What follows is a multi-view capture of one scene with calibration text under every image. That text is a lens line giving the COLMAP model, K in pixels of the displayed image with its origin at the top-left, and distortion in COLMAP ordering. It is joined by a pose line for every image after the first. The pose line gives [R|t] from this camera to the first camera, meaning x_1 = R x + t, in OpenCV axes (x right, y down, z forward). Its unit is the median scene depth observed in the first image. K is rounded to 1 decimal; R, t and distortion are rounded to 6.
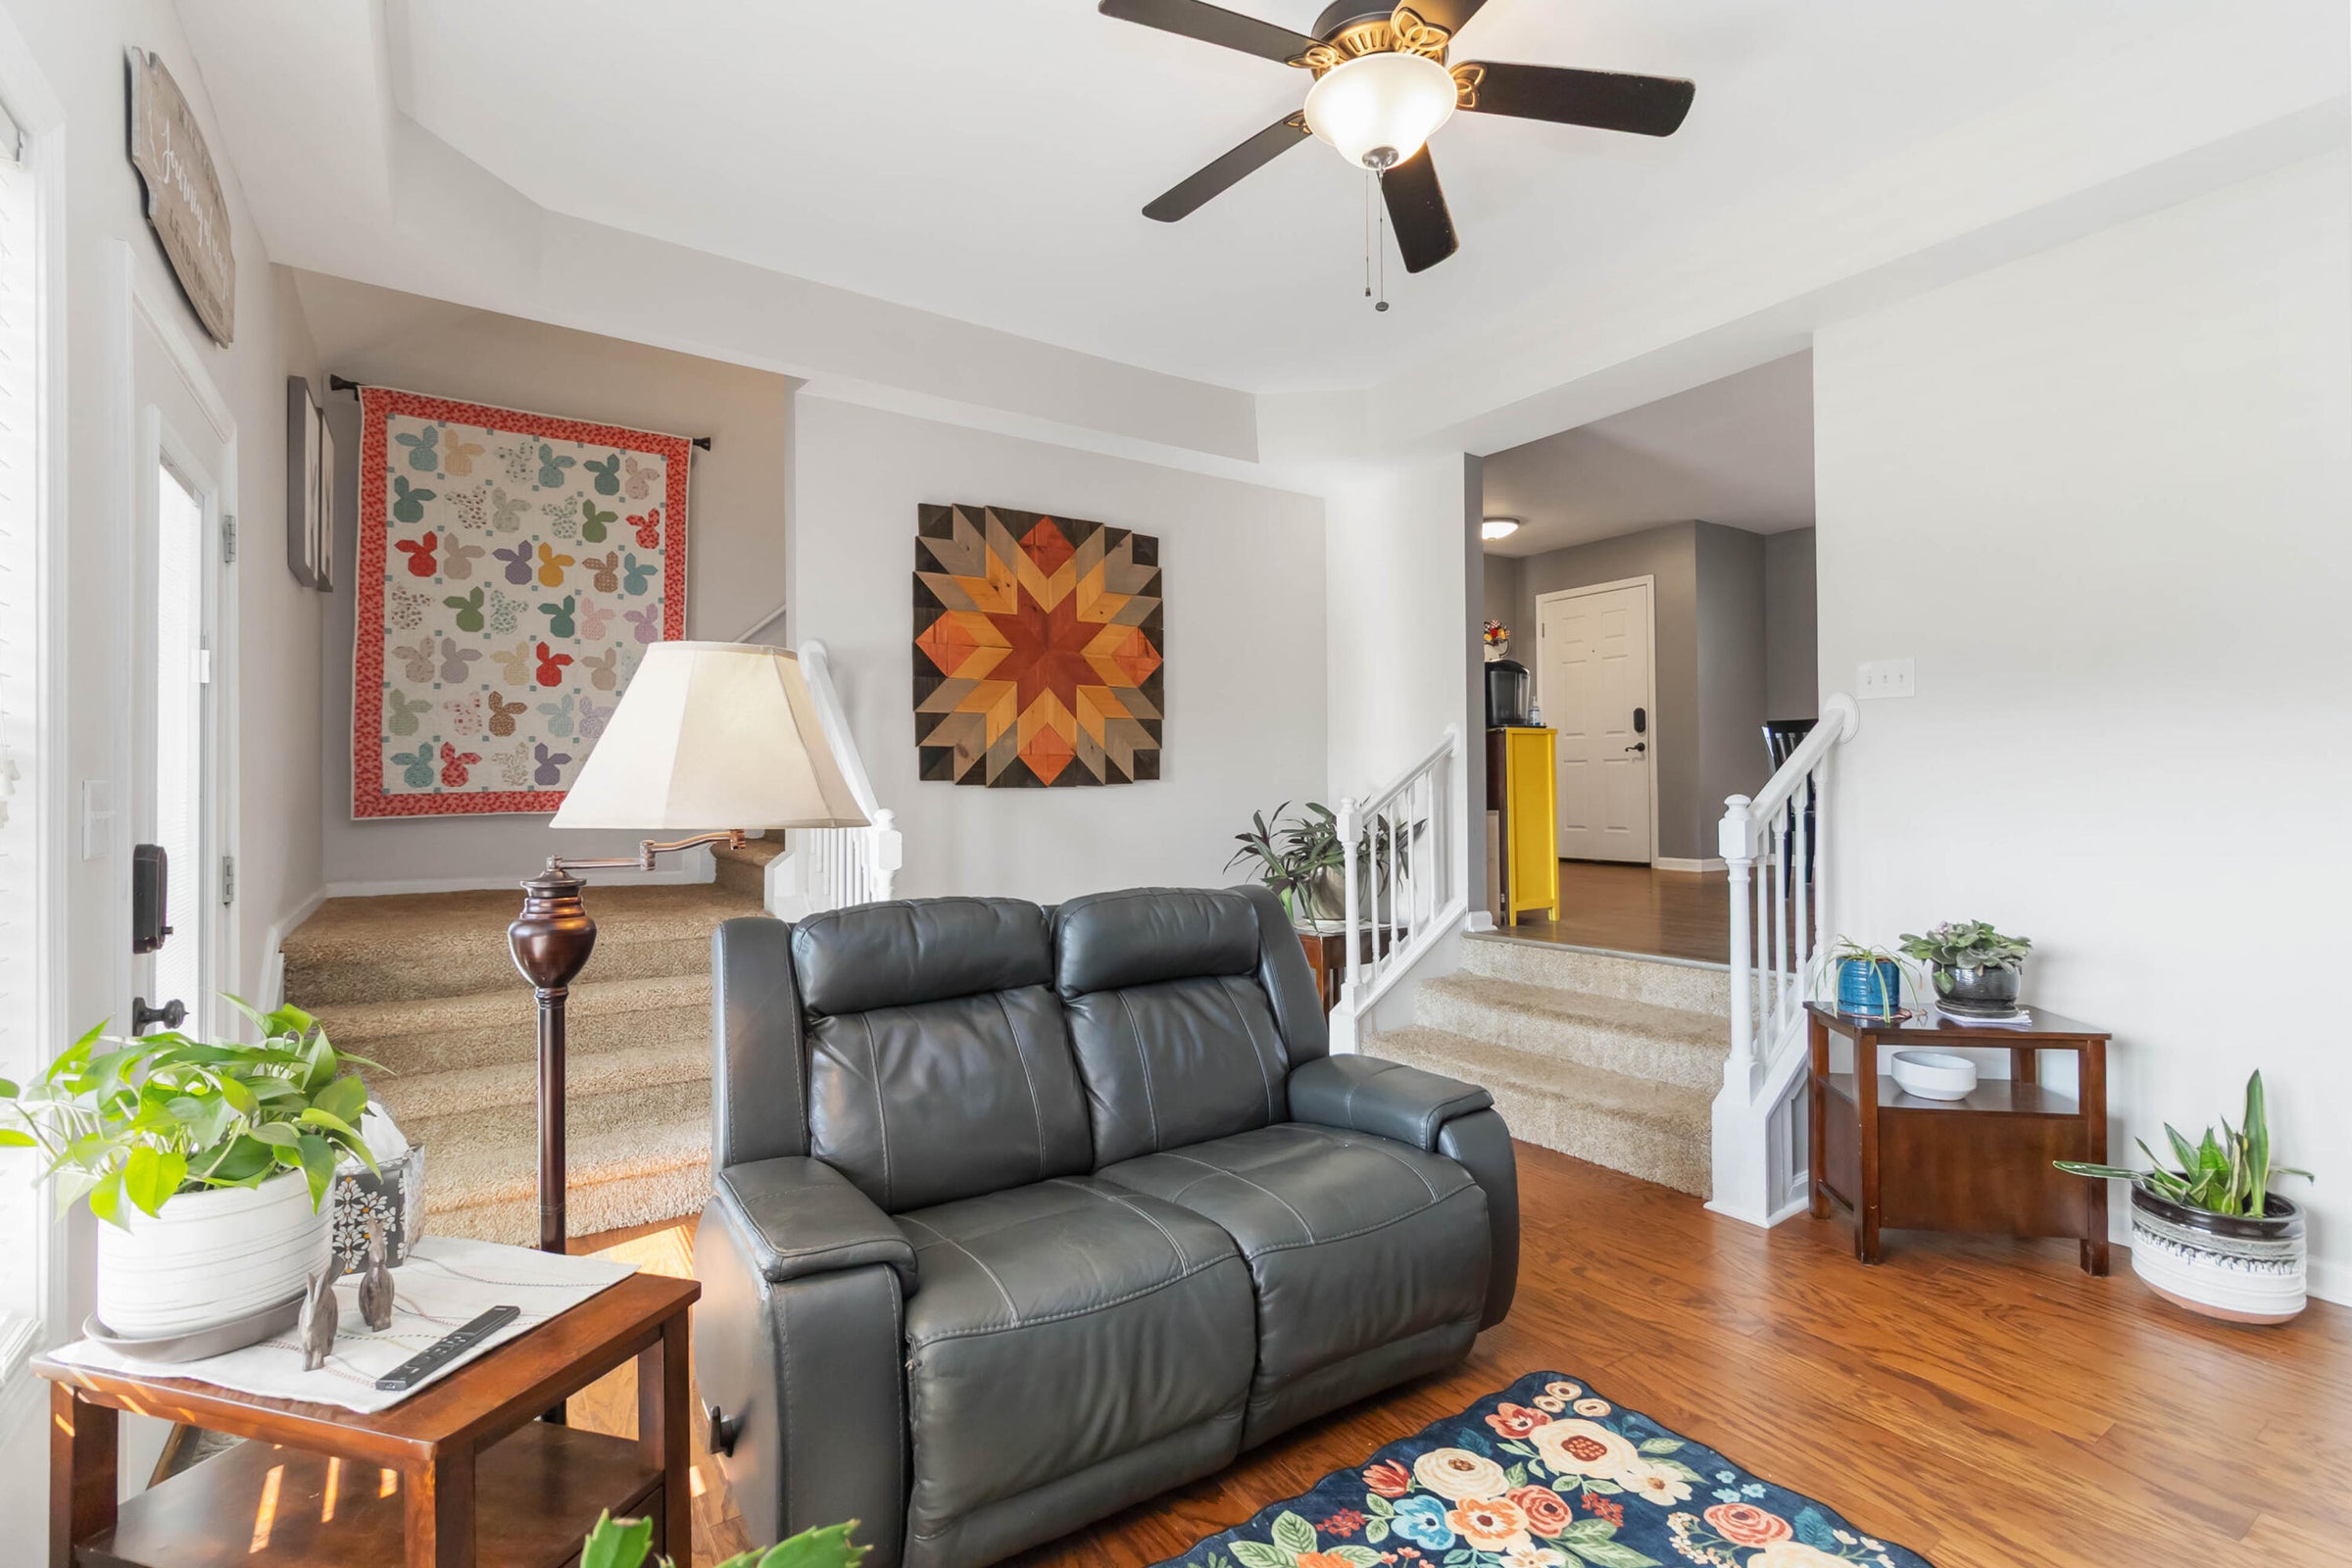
lens RADIAL K [[1083.3, 0, 1173.6], [0, 1083.3, 772.0], [0, 0, 1]] dist [0.002303, 0.000391]
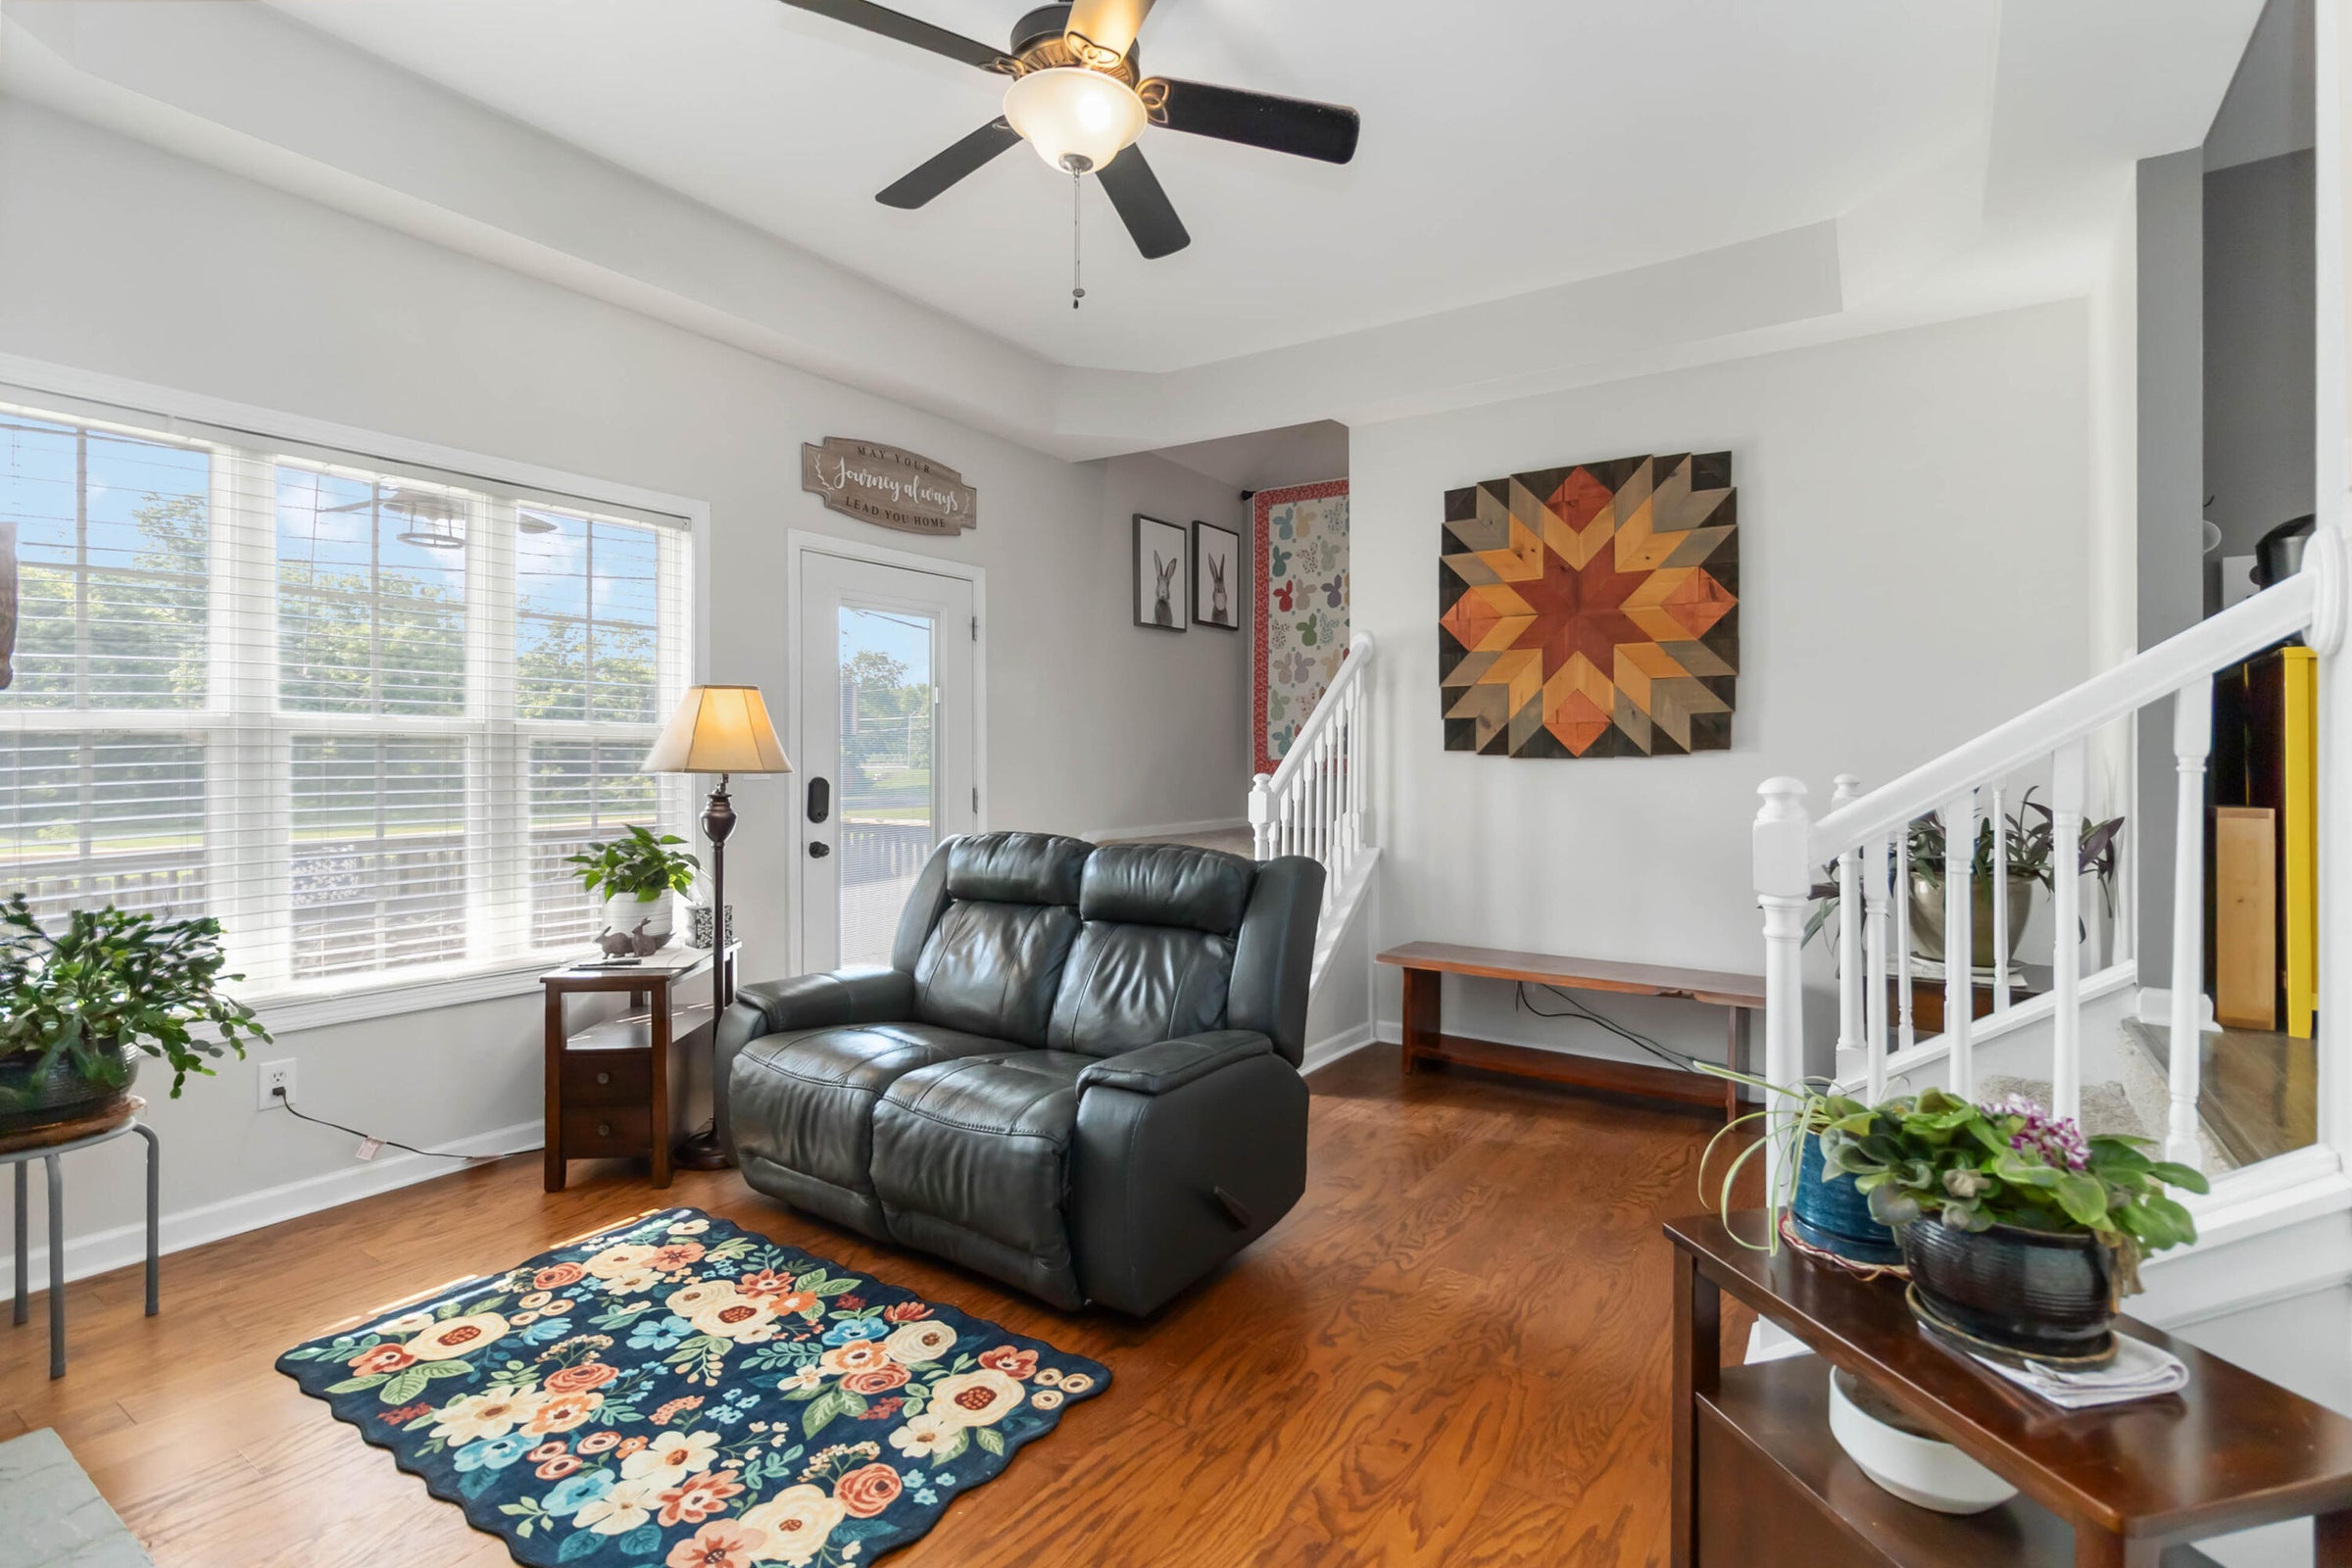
lens RADIAL K [[1083.3, 0, 1242.3], [0, 1083.3, 752.9], [0, 0, 1]] dist [0.002303, 0.000391]
pose [[0.386345, 0.002384, -0.922351, 0.644119], [0.008220, 0.999948, 0.006028, 0.001850], [0.922318, -0.009911, 0.386305, 0.379213]]
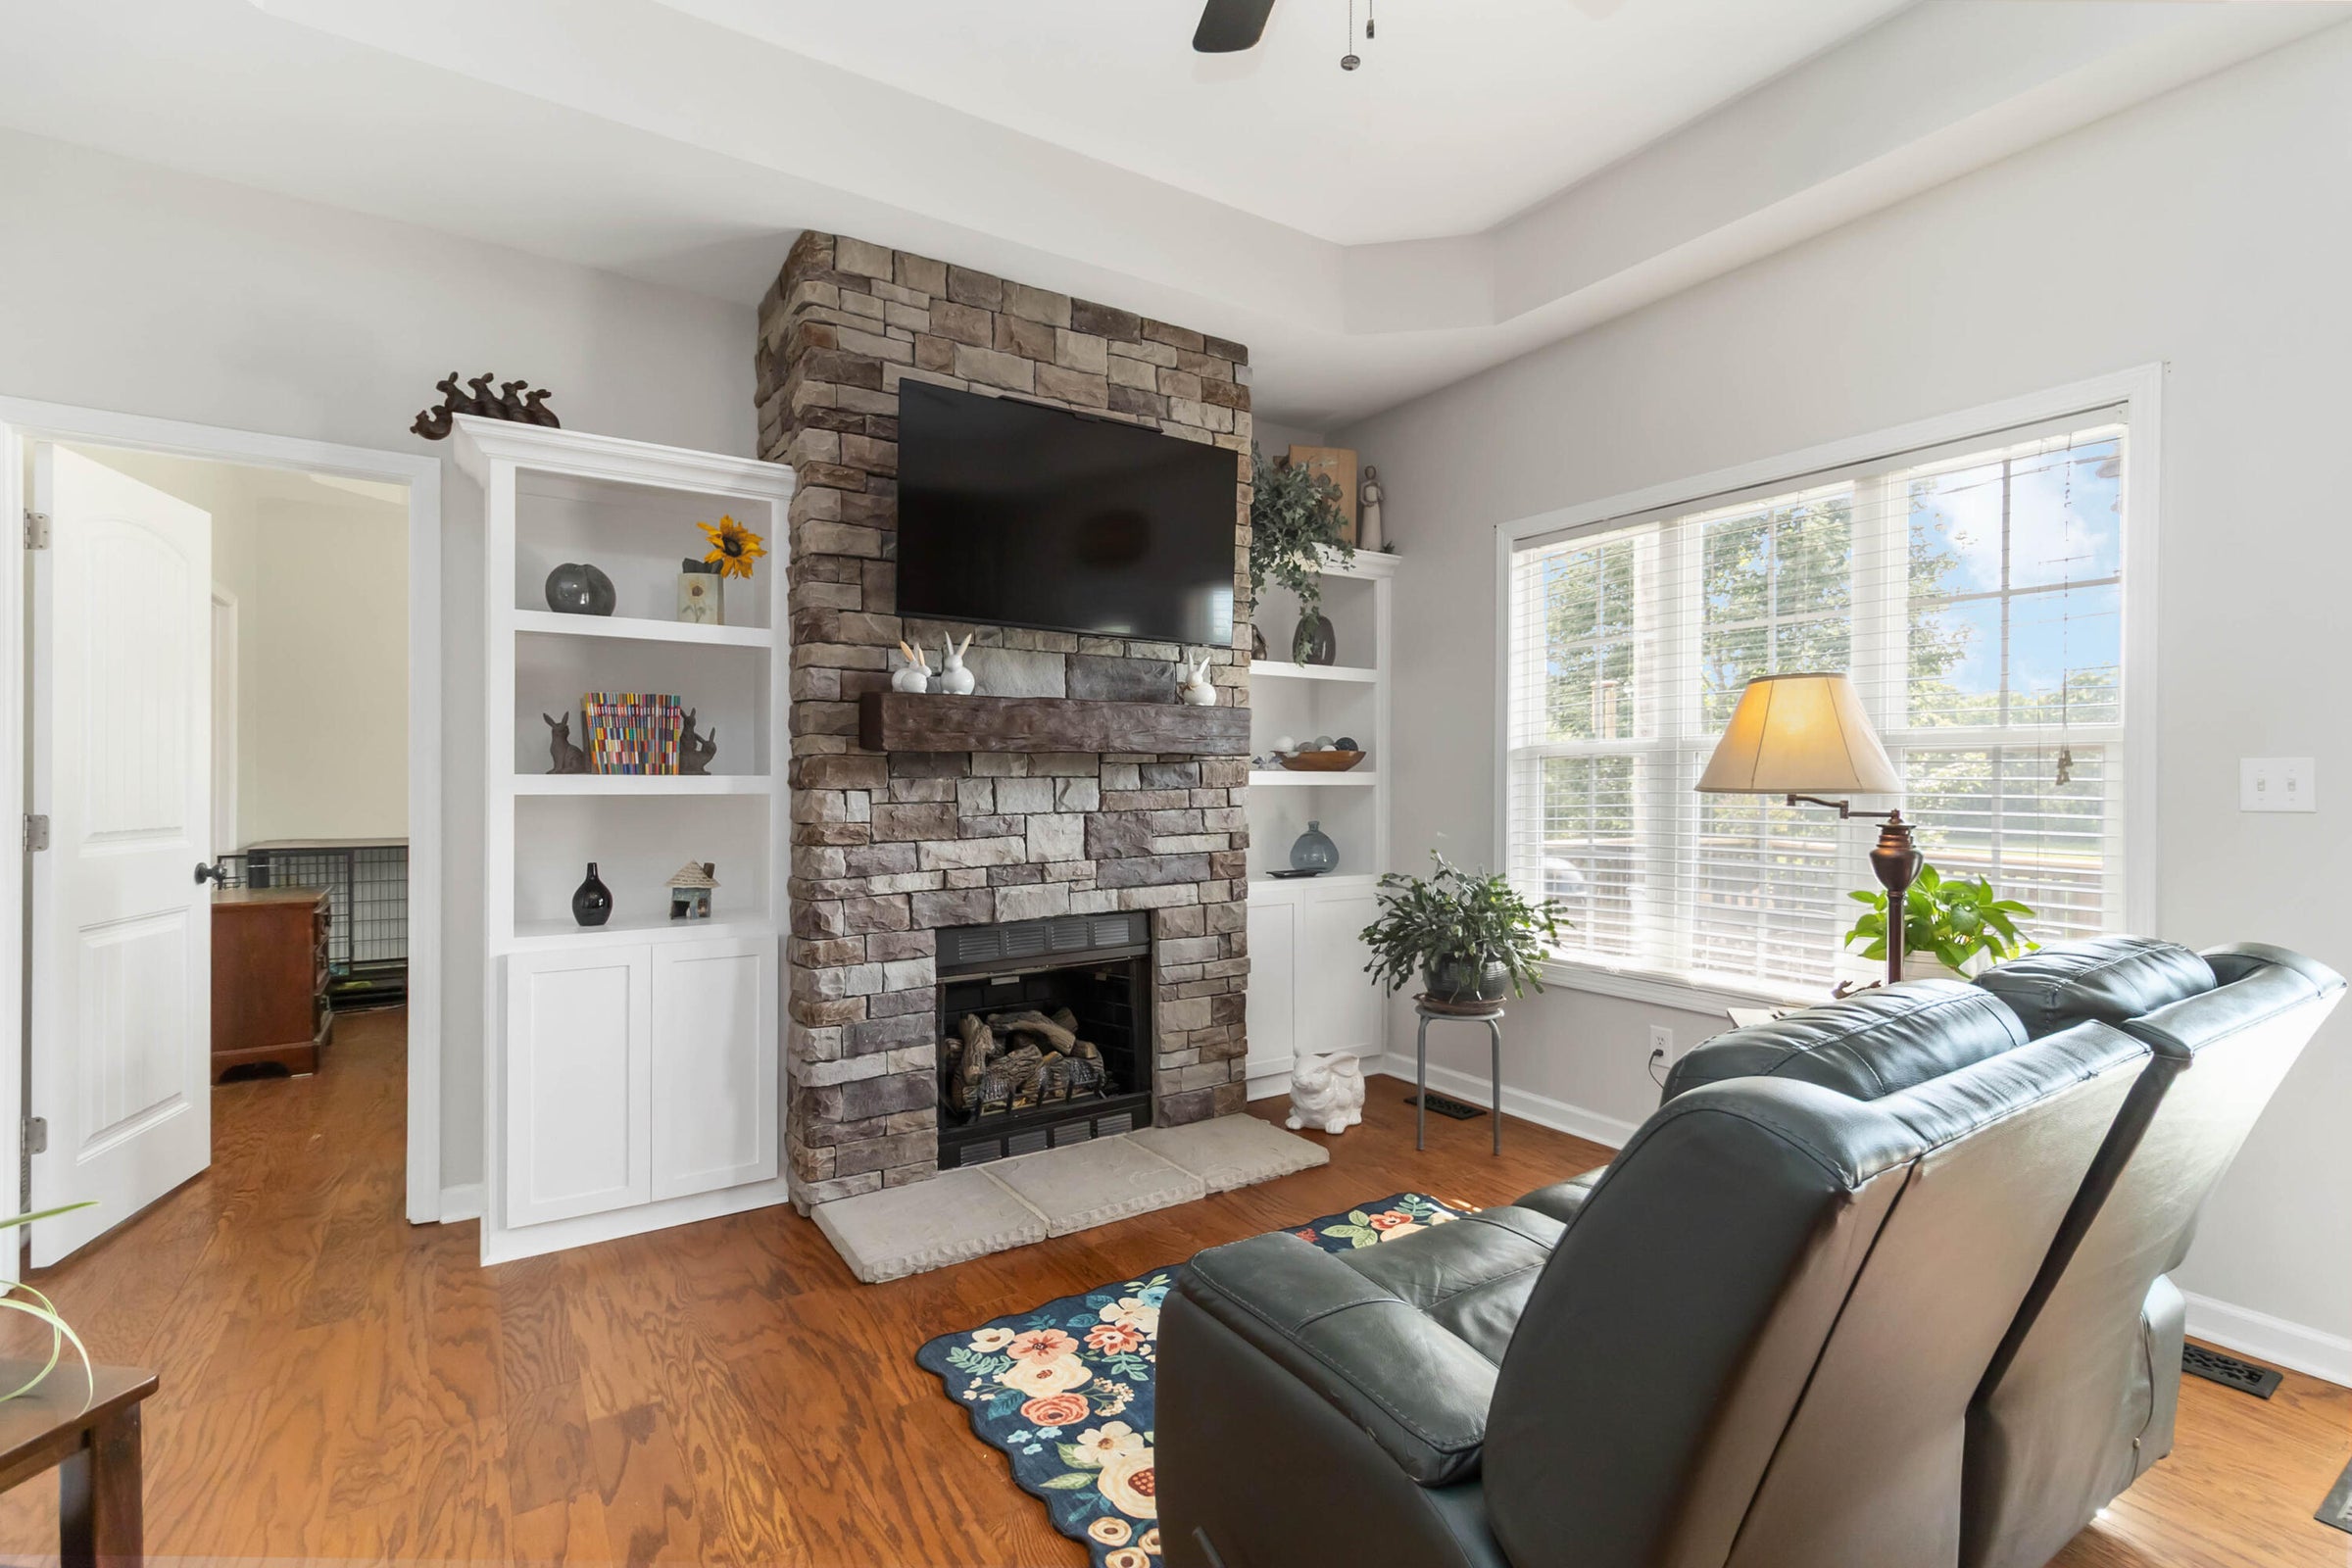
lens RADIAL K [[1083.3, 0, 1186.4], [0, 1083.3, 792.1], [0, 0, 1]] dist [0.002303, 0.000391]
pose [[-0.999871, 0.000540, 0.016028, 0.150263], [0.000737, 0.999924, 0.012297, 0.008996], [-0.016020, 0.012307, -0.999796, 0.866960]]
